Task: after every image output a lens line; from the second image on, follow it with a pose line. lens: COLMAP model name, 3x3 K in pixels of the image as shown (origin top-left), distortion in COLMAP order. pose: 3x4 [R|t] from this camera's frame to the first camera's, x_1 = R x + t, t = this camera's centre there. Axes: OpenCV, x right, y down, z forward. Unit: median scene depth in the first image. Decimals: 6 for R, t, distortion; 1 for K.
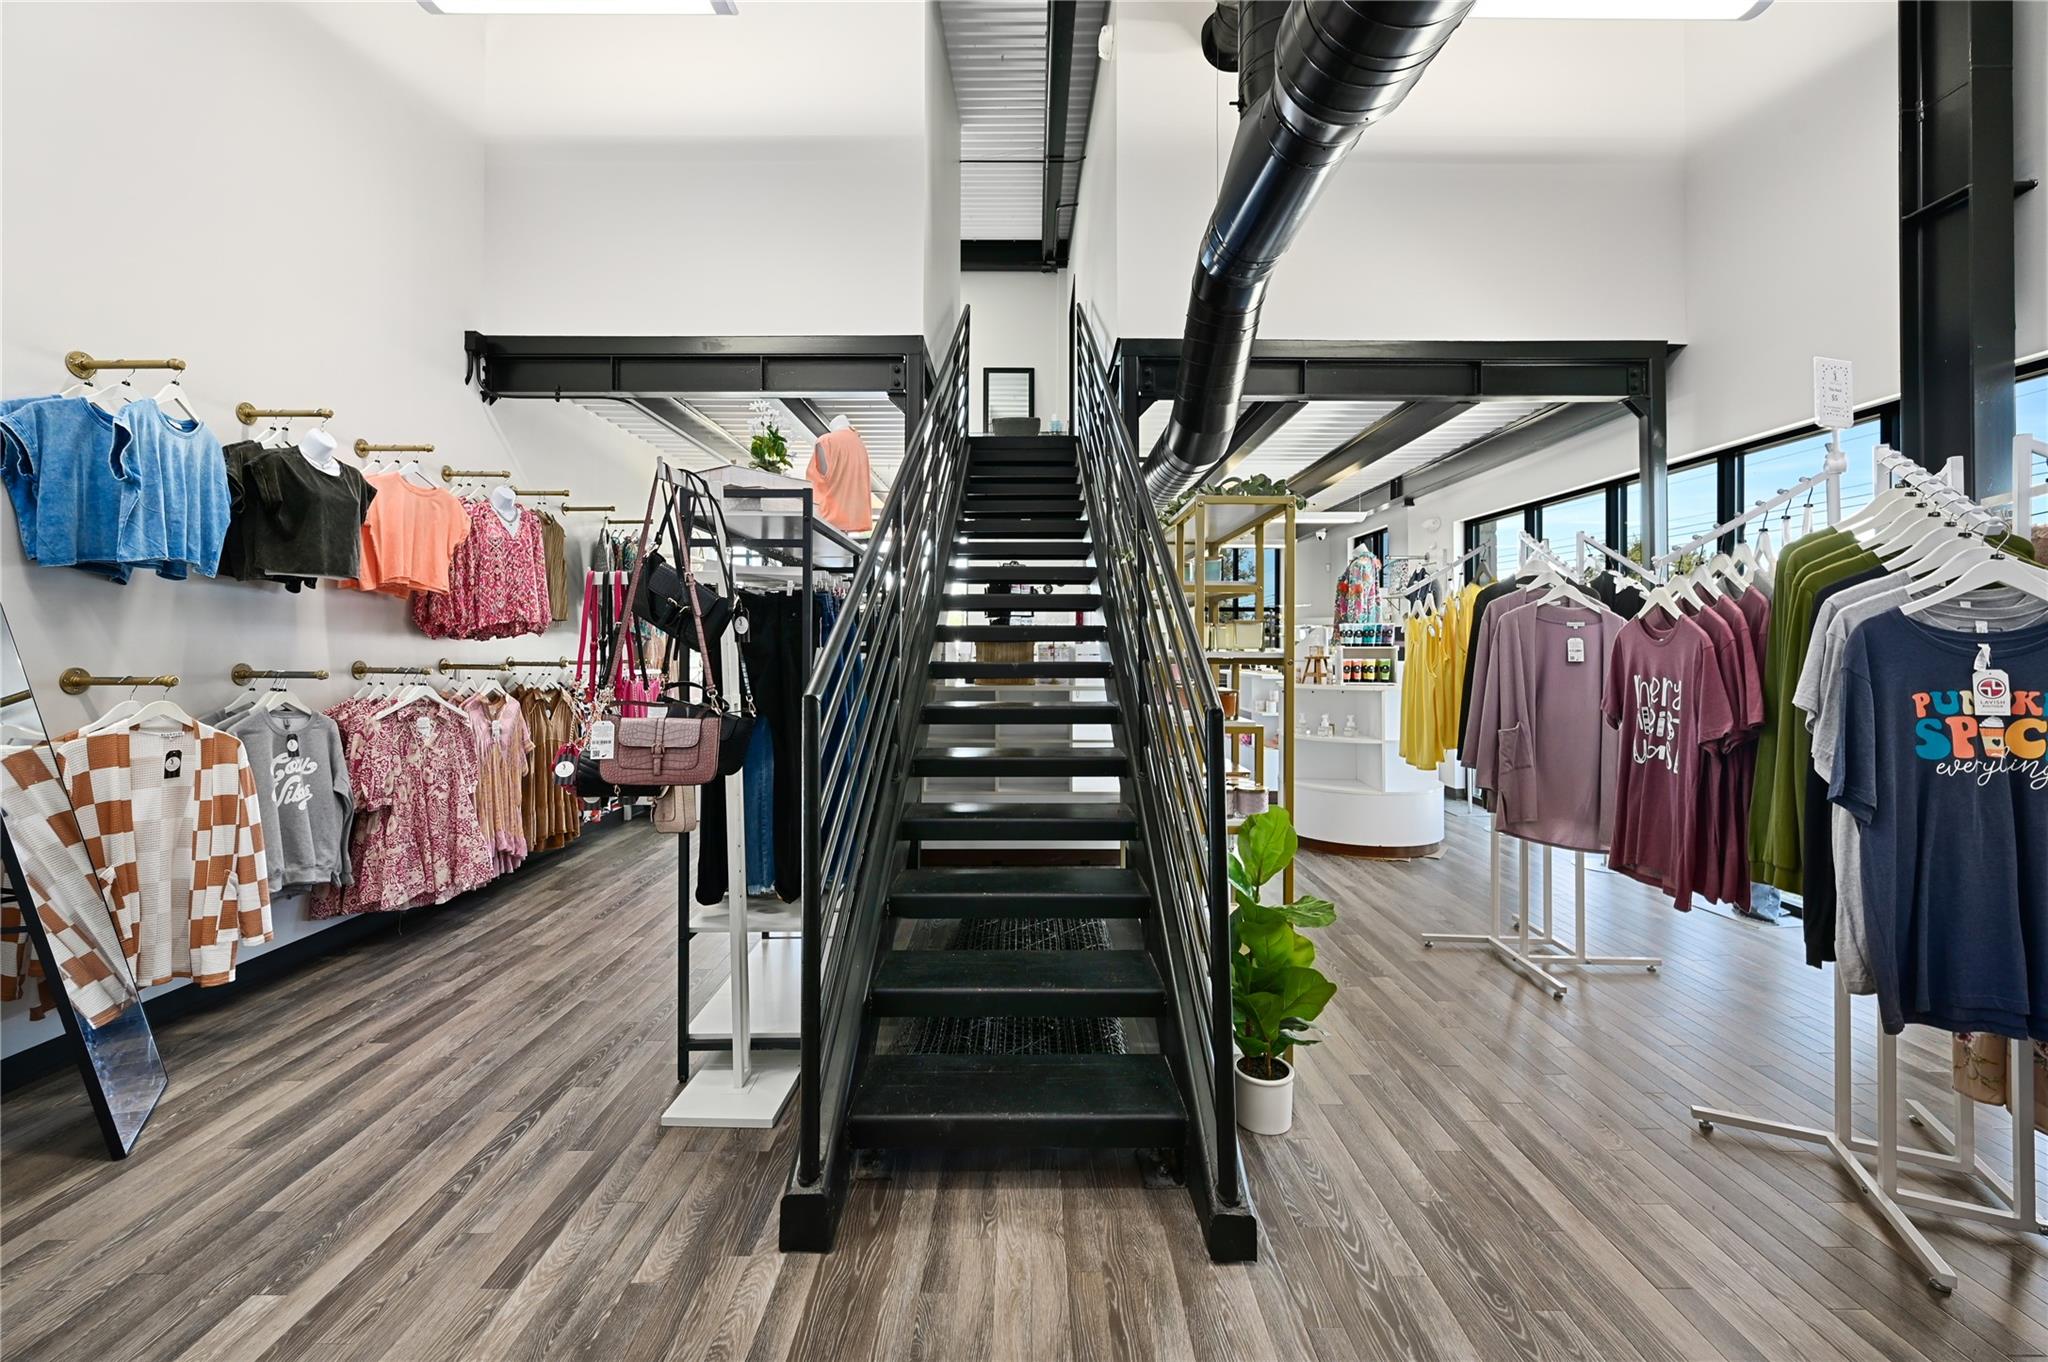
lens RADIAL K [[821.1, 0, 1021.3], [0, 821.1, 638.1], [0, 0, 1]] dist [-0.001697, -0.000071]
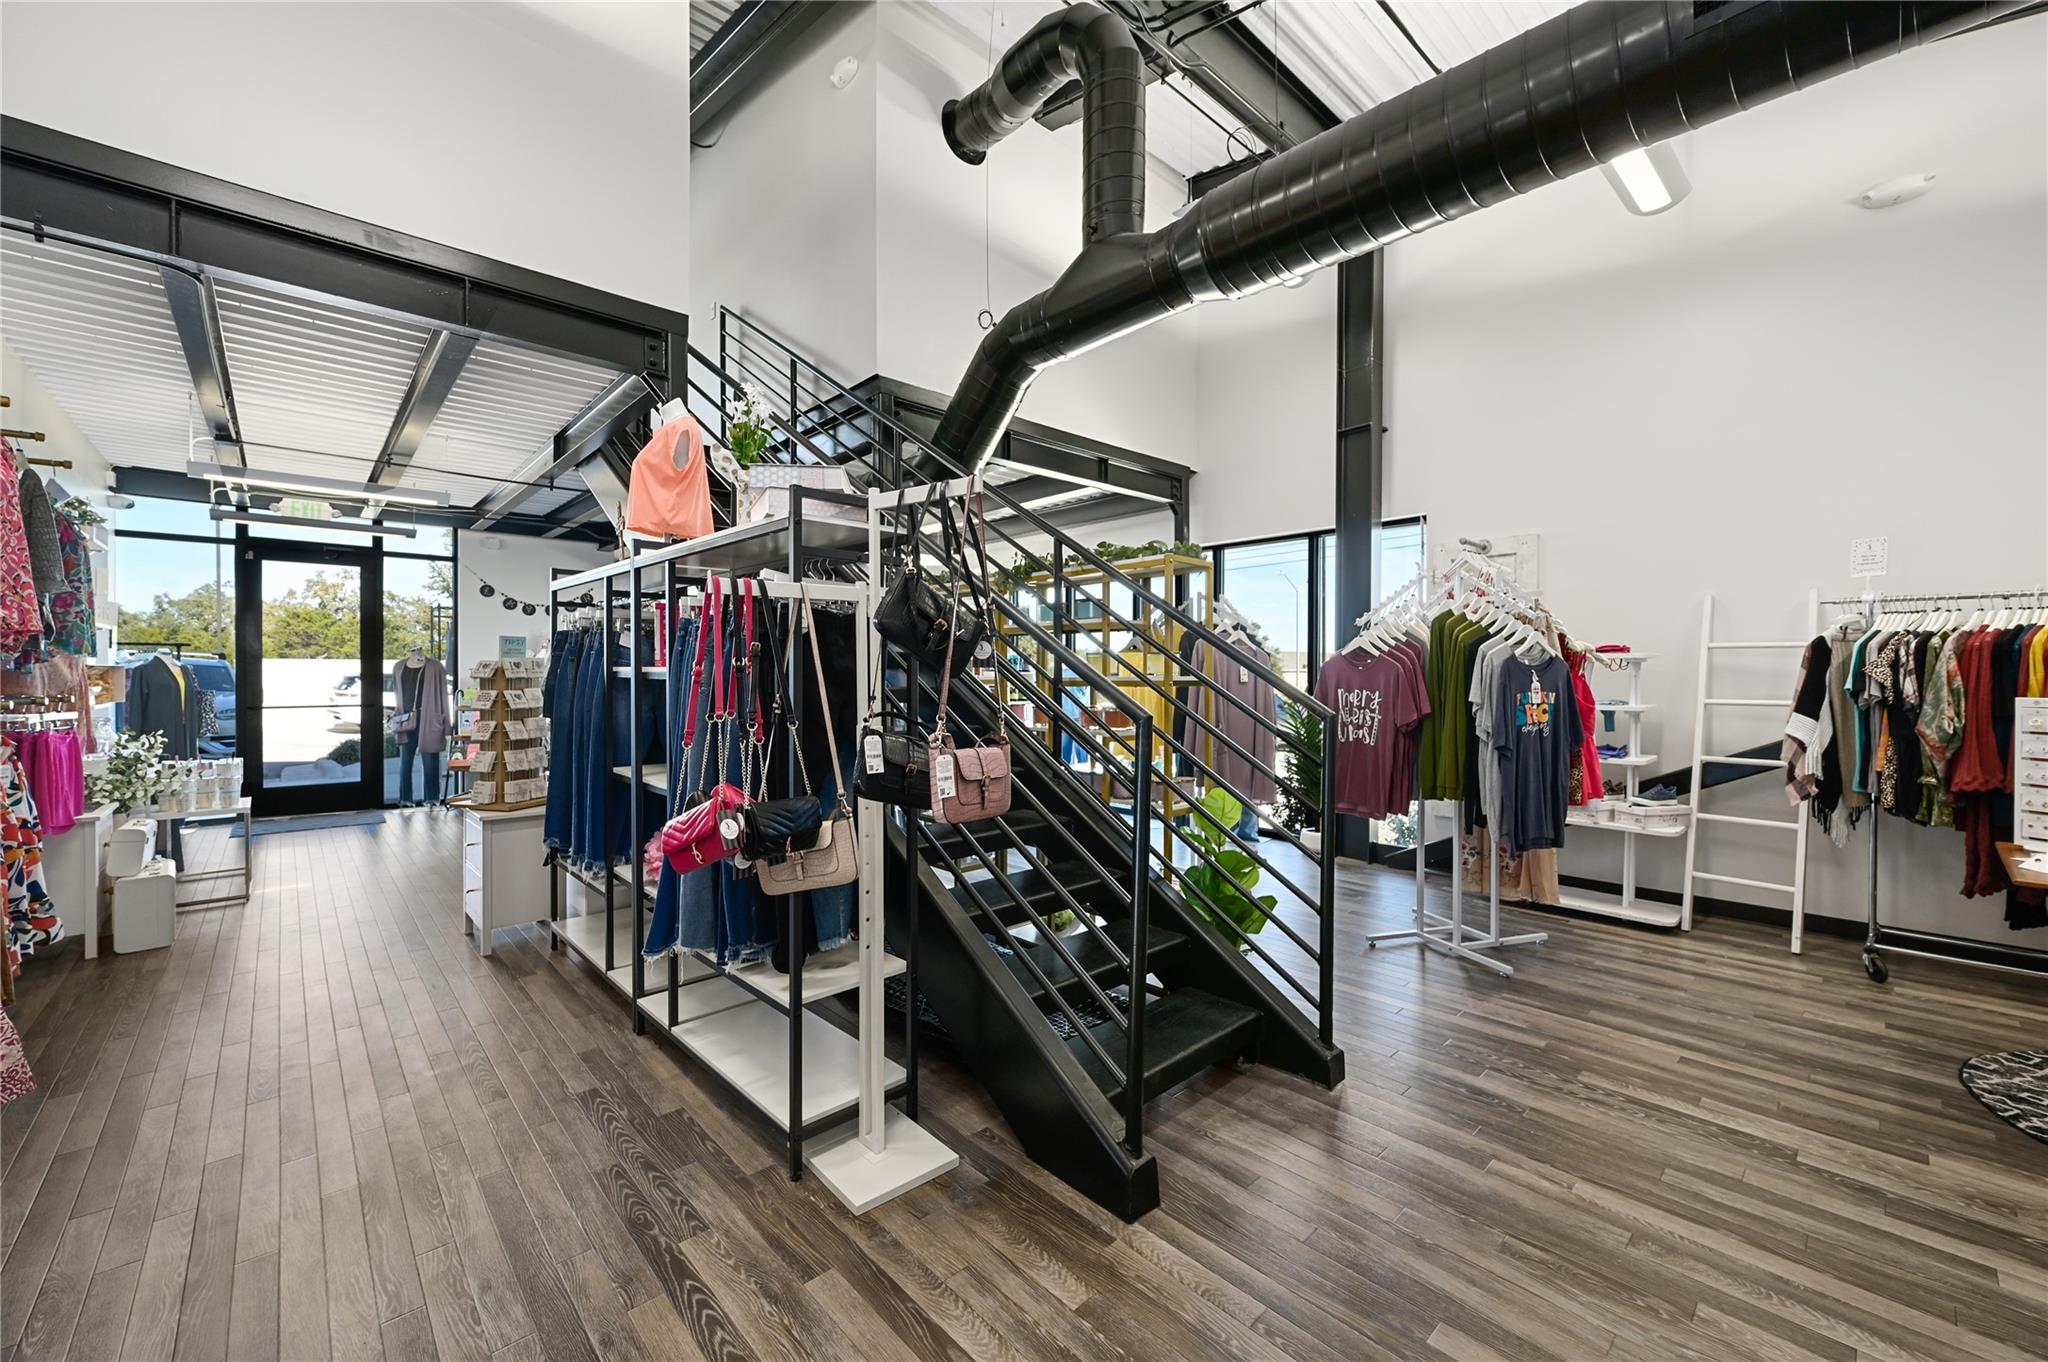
lens RADIAL K [[808.9, 0, 1020.8], [0, 808.9, 672.5], [0, 0, 1]] dist [-0.001379, 0.000041]
pose [[0.733107, -0.001713, 0.680111, -0.893746], [-0.006301, 0.999937, 0.009310, 0.001276], [-0.680084, -0.011110, 0.733050, 0.248689]]
